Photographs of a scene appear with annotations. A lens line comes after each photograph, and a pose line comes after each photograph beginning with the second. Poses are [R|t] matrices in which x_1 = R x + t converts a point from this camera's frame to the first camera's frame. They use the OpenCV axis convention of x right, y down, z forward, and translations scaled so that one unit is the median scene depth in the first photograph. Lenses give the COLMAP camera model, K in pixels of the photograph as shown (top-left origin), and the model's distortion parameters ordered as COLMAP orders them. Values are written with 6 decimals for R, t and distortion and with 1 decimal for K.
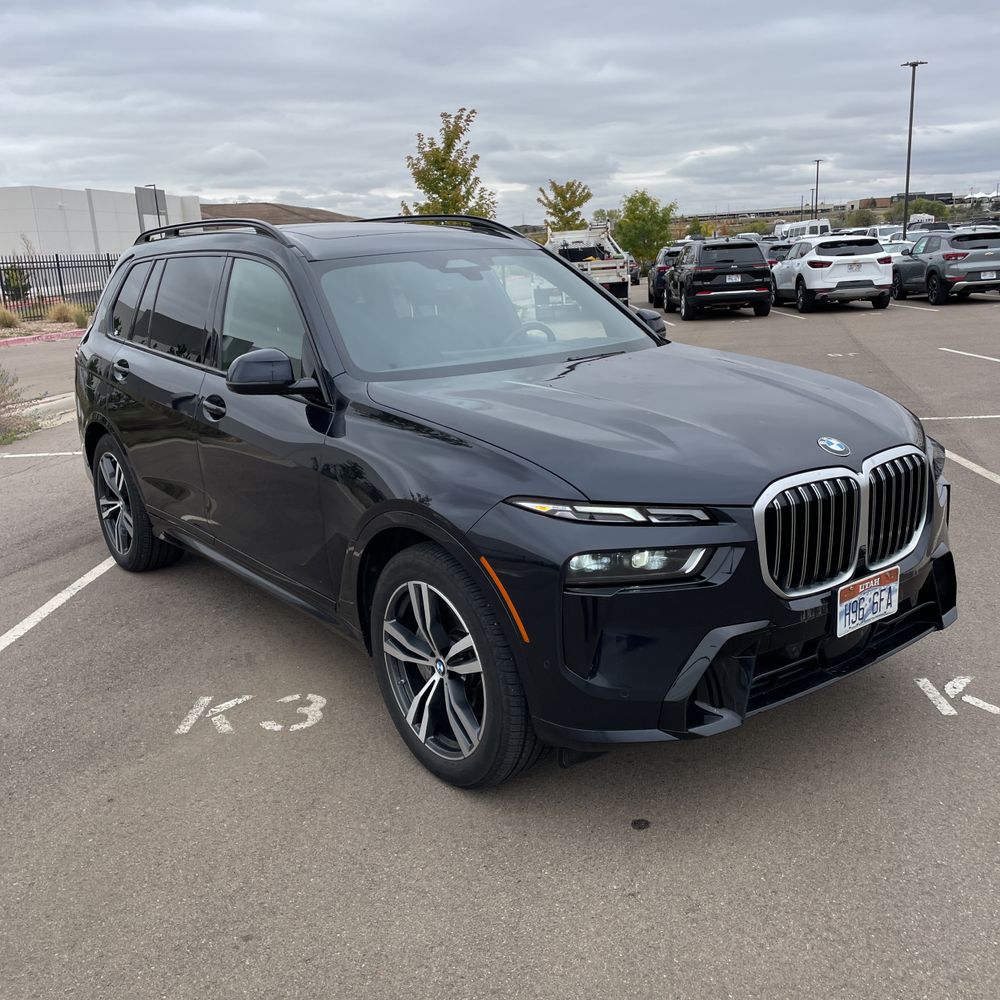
lens RADIAL K [[1005.9, 0, 500.0], [0, 1005.9, 500.0], [0, 0, 1]] dist [0.089873, -0.105820]
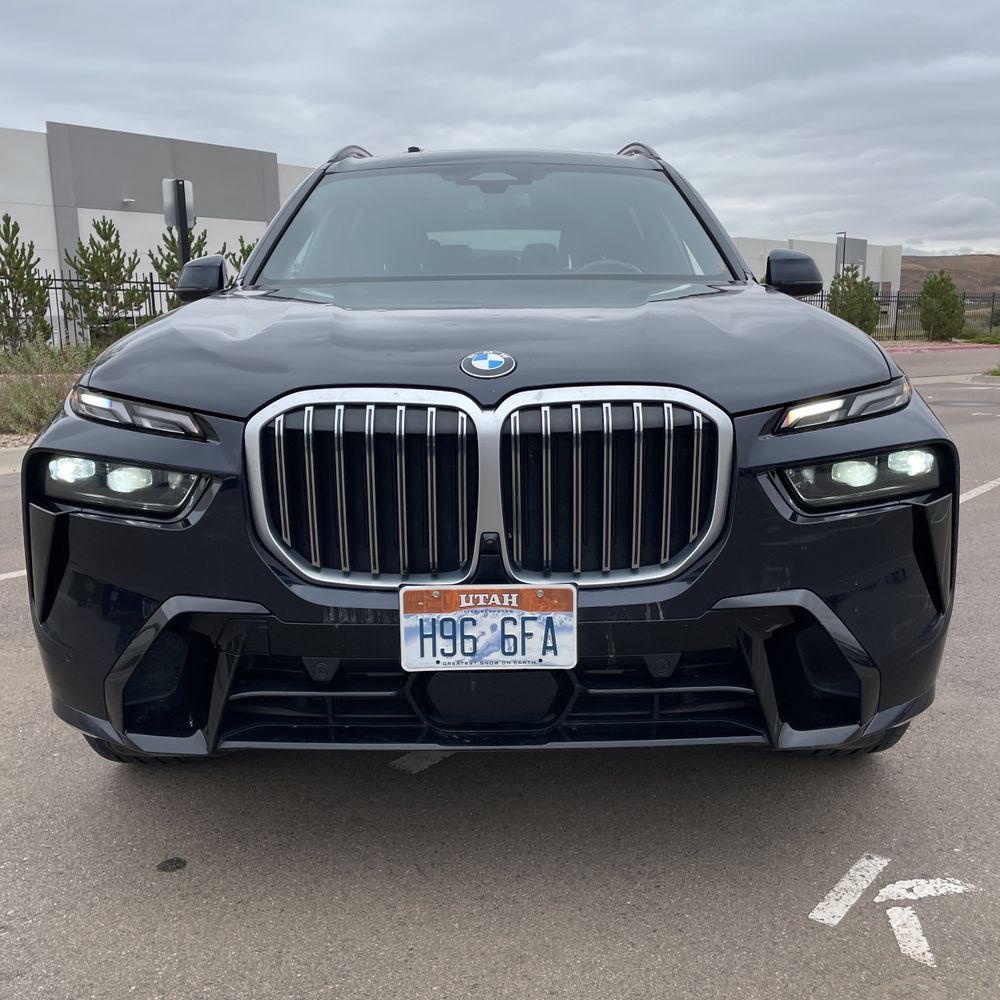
lens RADIAL K [[1005.9, 0, 500.0], [0, 1005.9, 500.0], [0, 0, 1]] dist [0.089873, -0.105820]
pose [[0.793645, 0.148287, -0.590033, 0.702497], [-0.176526, 0.984246, 0.009919, 0.019631], [0.582209, 0.096283, 0.807318, 0.529639]]
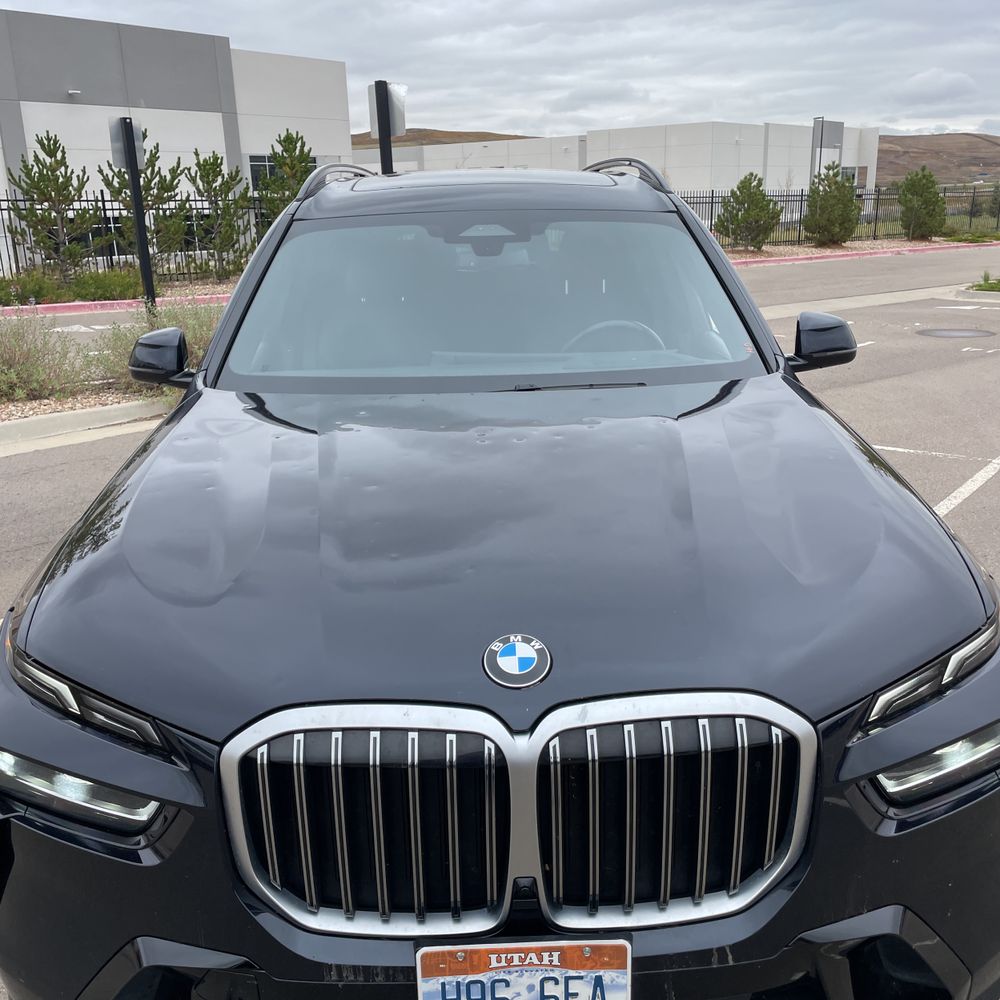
lens RADIAL K [[1005.9, 0, 500.0], [0, 1005.9, 500.0], [0, 0, 1]] dist [0.089873, -0.105820]
pose [[0.812179, 0.193219, -0.550482, 0.578258], [-0.160265, 0.981155, 0.107930, -0.180932], [0.560963, 0.000565, 0.827841, 0.592471]]
